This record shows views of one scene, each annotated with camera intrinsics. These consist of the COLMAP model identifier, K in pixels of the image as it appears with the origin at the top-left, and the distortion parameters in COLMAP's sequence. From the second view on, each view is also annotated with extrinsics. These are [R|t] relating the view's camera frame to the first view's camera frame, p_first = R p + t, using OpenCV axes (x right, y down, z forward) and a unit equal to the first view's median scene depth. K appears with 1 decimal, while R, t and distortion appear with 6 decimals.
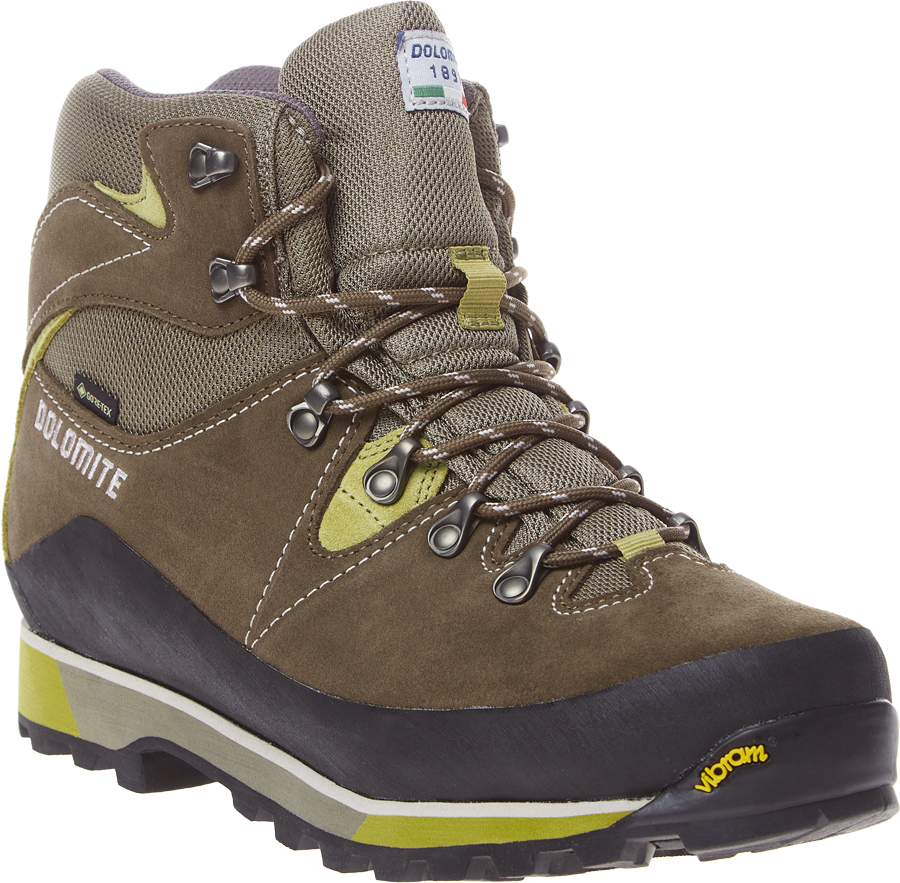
lens RADIAL K [[5191.5, 0, 450.0], [0, 5191.5, 441.5], [0, 0, 1]] dist [-0.074280, -3.565016]
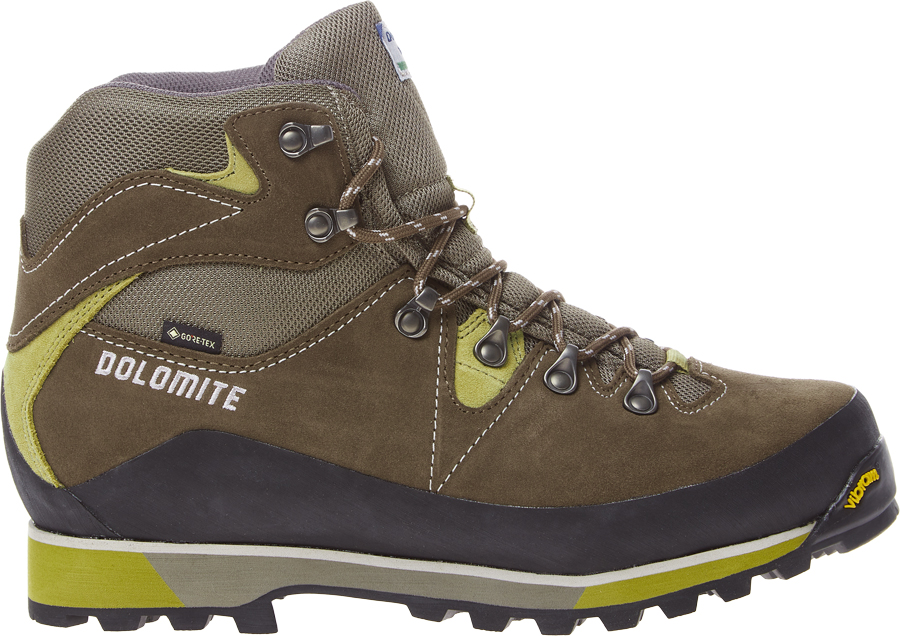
lens RADIAL K [[3670.3, 0, 450.0], [0, 3670.3, 318.0], [0, 0, 1]] dist [-0.191735, 4.522450]
pose [[0.666953, -0.147105, 0.730434, -0.705750], [0.157617, 0.985987, 0.054653, -0.053826], [-0.728238, 0.078678, 0.680793, 0.353753]]
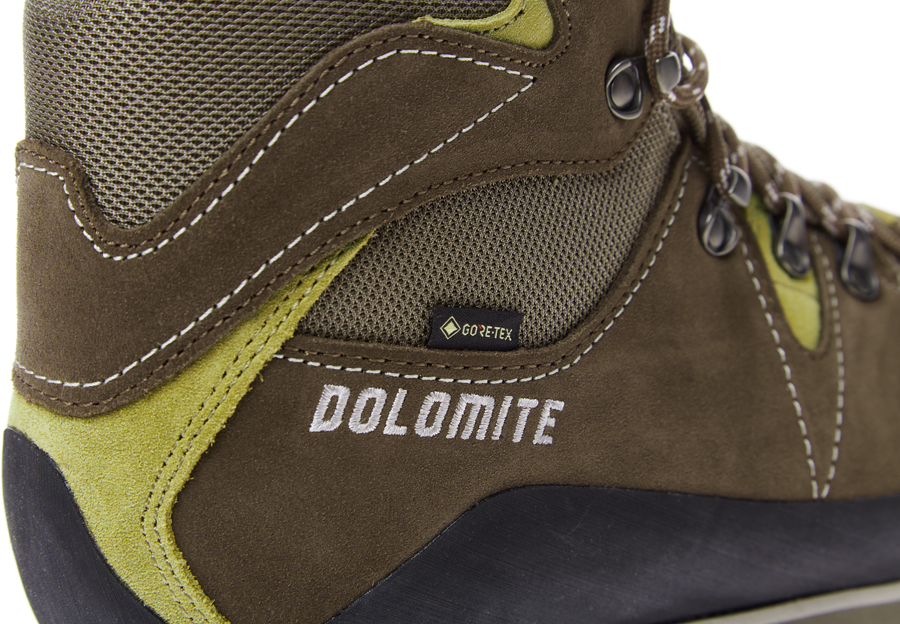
lens RADIAL K [[2357.7, 0, 450.0], [0, 2357.7, 312.0], [0, 0, 1]] dist [-0.423756, 0.064680]
pose [[0.024450, -0.314342, 0.948995, -0.372354], [0.192269, 0.933035, 0.304102, -0.108101], [-0.981038, 0.175027, 0.083251, 1.011719]]
